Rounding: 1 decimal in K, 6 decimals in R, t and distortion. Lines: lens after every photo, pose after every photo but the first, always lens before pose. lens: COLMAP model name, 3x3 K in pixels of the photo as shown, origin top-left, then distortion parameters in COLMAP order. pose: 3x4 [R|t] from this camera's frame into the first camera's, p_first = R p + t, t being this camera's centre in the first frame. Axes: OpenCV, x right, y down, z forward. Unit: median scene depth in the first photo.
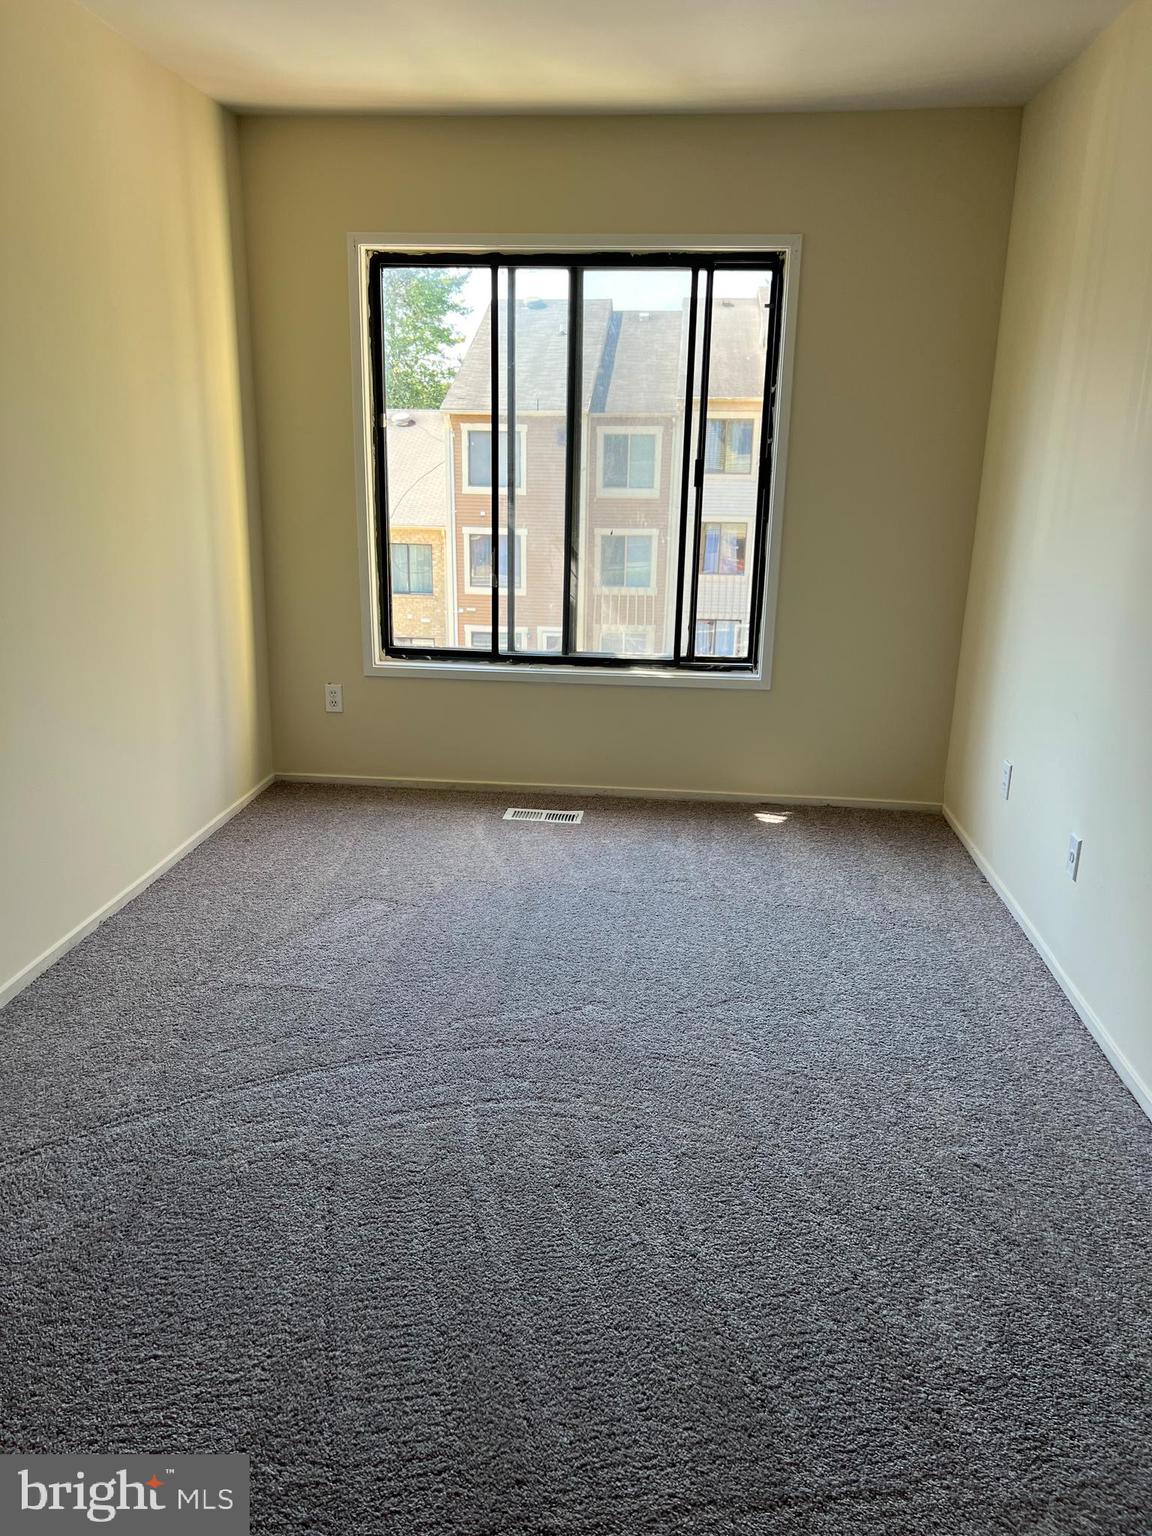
lens RADIAL K [[1161.8, 0, 567.0], [0, 1161.8, 766.7], [0, 0, 1]] dist [0.016639, -0.006143]
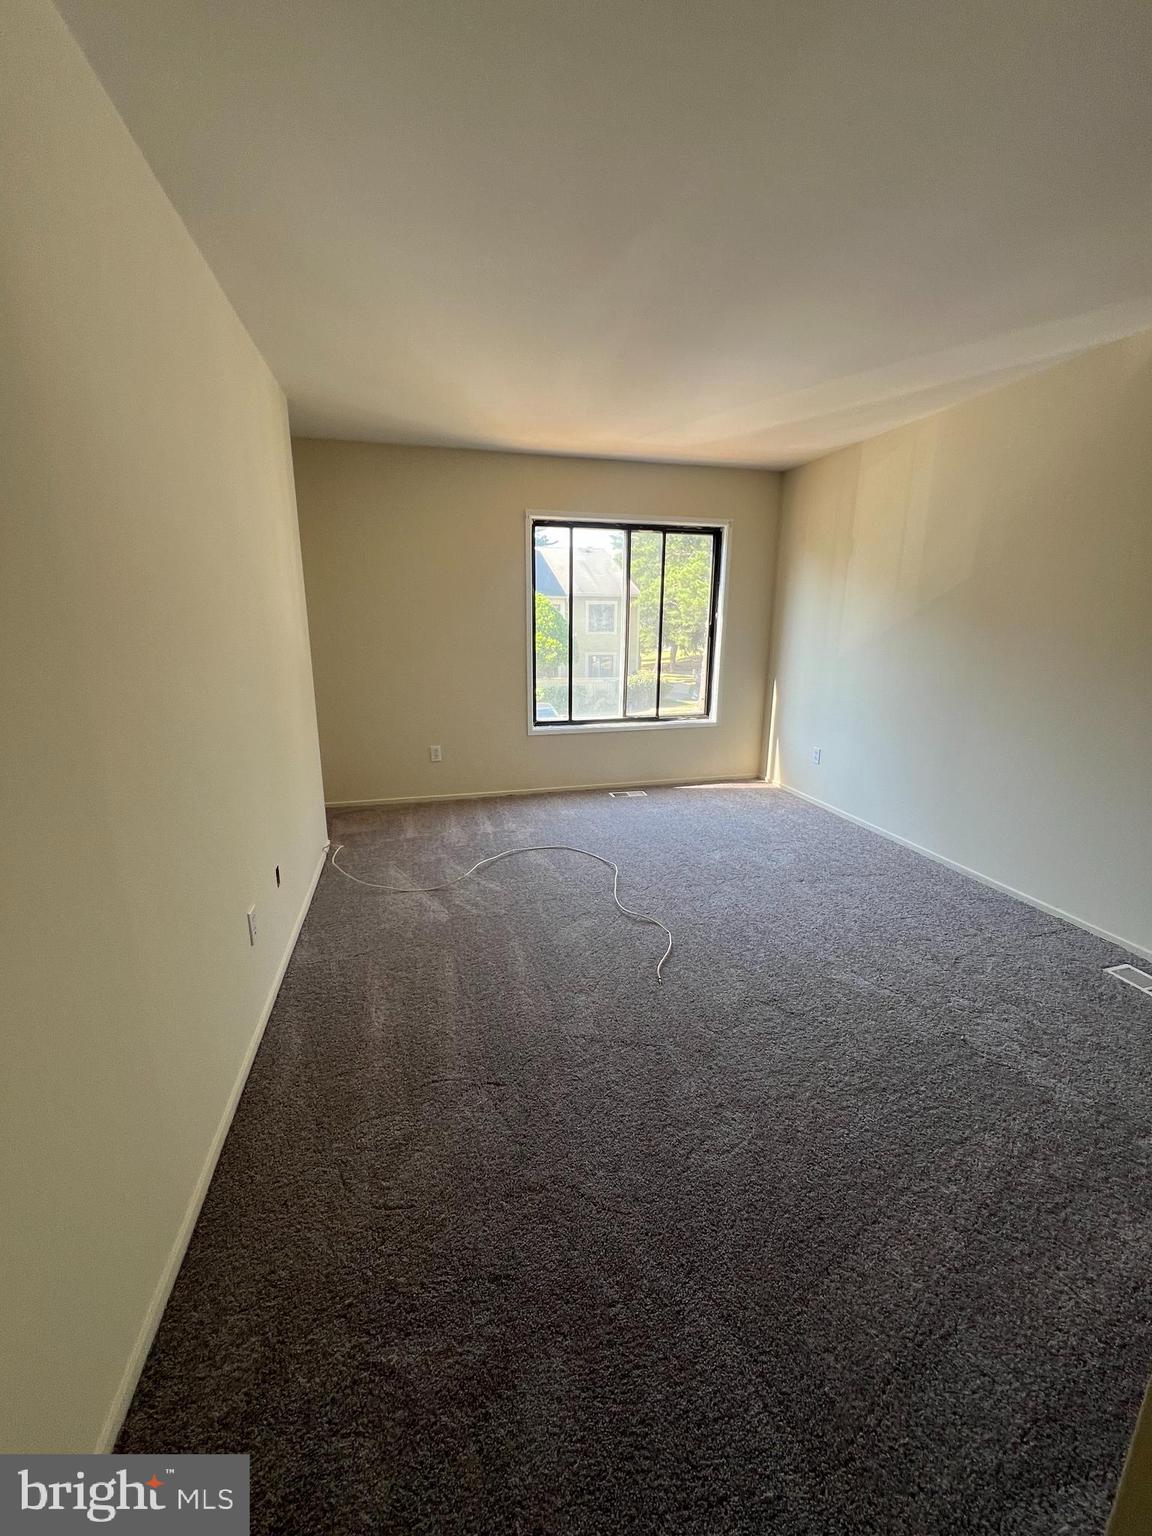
lens RADIAL K [[615.4, 0, 567.2], [0, 615.4, 768.5], [0, 0, 1]] dist [-0.000709, 0.000850]
pose [[0.930767, -0.099582, 0.351791, -0.516921], [0.106218, 0.994343, 0.000439, -0.021038], [-0.349845, 0.036958, 0.936078, 0.032650]]
